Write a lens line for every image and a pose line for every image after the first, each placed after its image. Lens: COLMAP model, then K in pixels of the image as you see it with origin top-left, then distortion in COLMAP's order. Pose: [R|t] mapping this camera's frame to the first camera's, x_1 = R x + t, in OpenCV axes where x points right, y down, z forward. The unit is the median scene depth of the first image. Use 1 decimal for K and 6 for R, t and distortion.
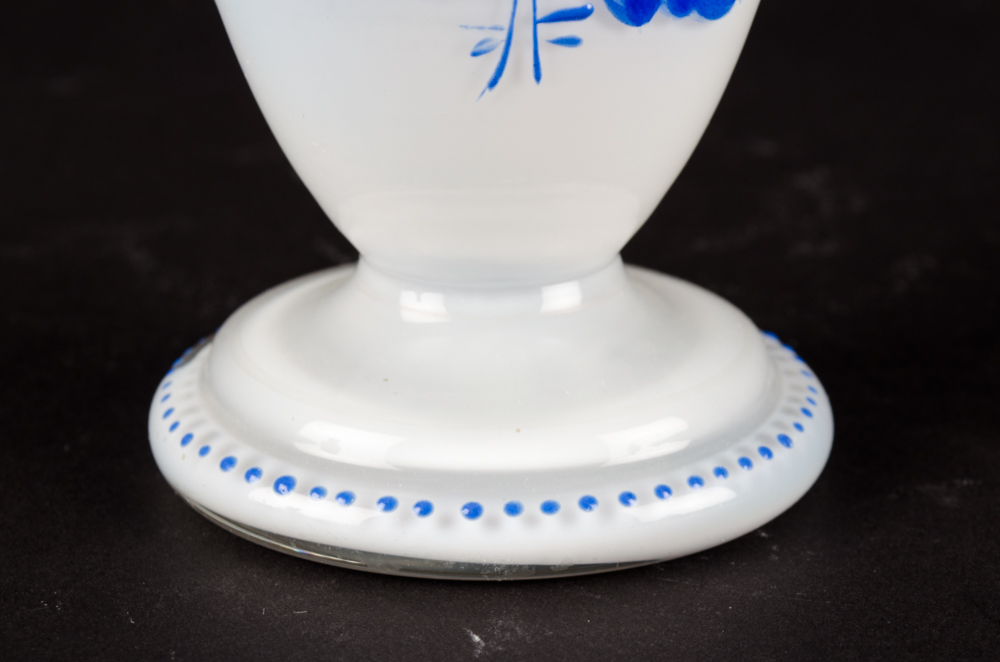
lens RADIAL K [[2173.6, 0, 500.0], [0, 2173.6, 331.0], [0, 0, 1]] dist [0.006263, 0.312944]
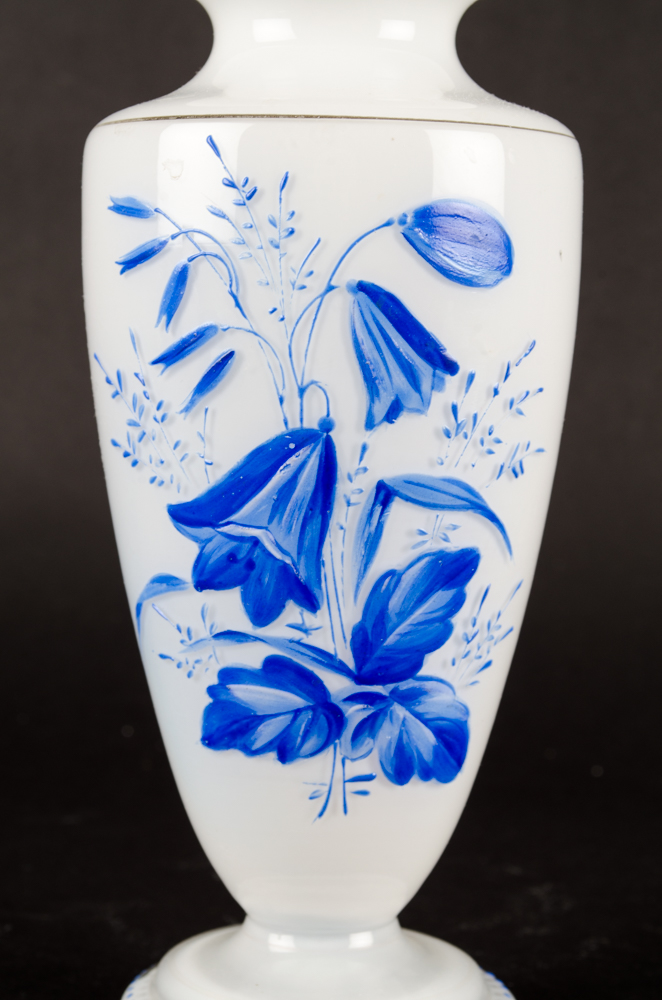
lens RADIAL K [[1821.1, 0, 329.7], [0, 1821.1, 554.4], [0, 0, 1]] dist [0.004557, 0.006245]
pose [[0.998754, 0.022200, -0.044687, 0.063306], [-0.033420, 0.962642, -0.268706, 0.080791], [0.037052, 0.269865, 0.962185, -0.495163]]
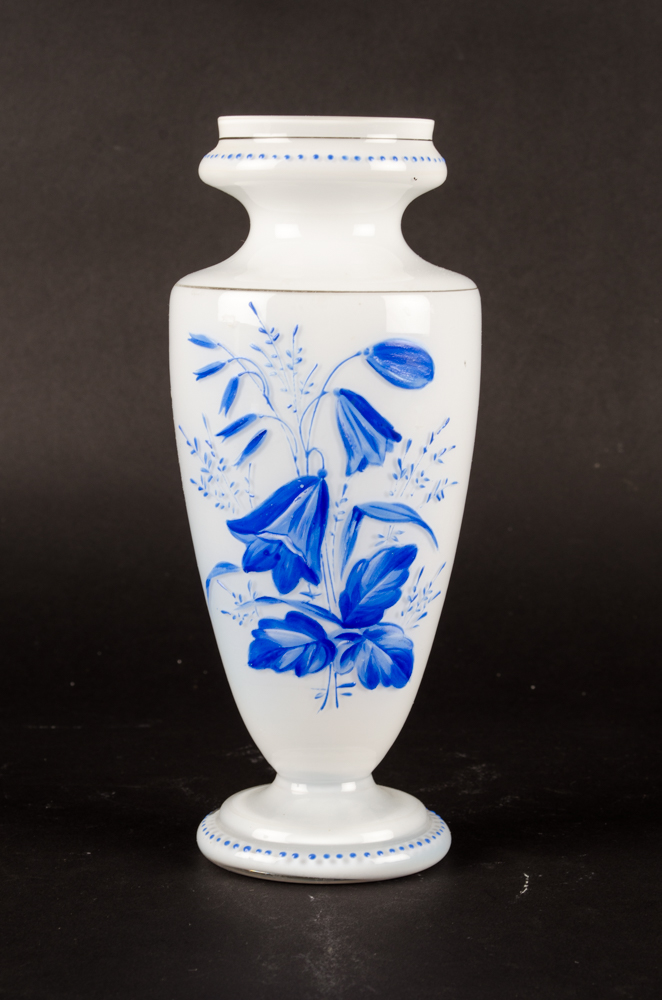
lens RADIAL K [[2173.6, 0, 331.0], [0, 2173.6, 500.0], [0, 0, 1]] dist [0.006263, 0.312944]
pose [[0.998636, 0.011741, -0.050874, 0.146731], [-0.024108, 0.967991, -0.249825, 0.330816], [0.046313, 0.250711, 0.966954, -1.822654]]
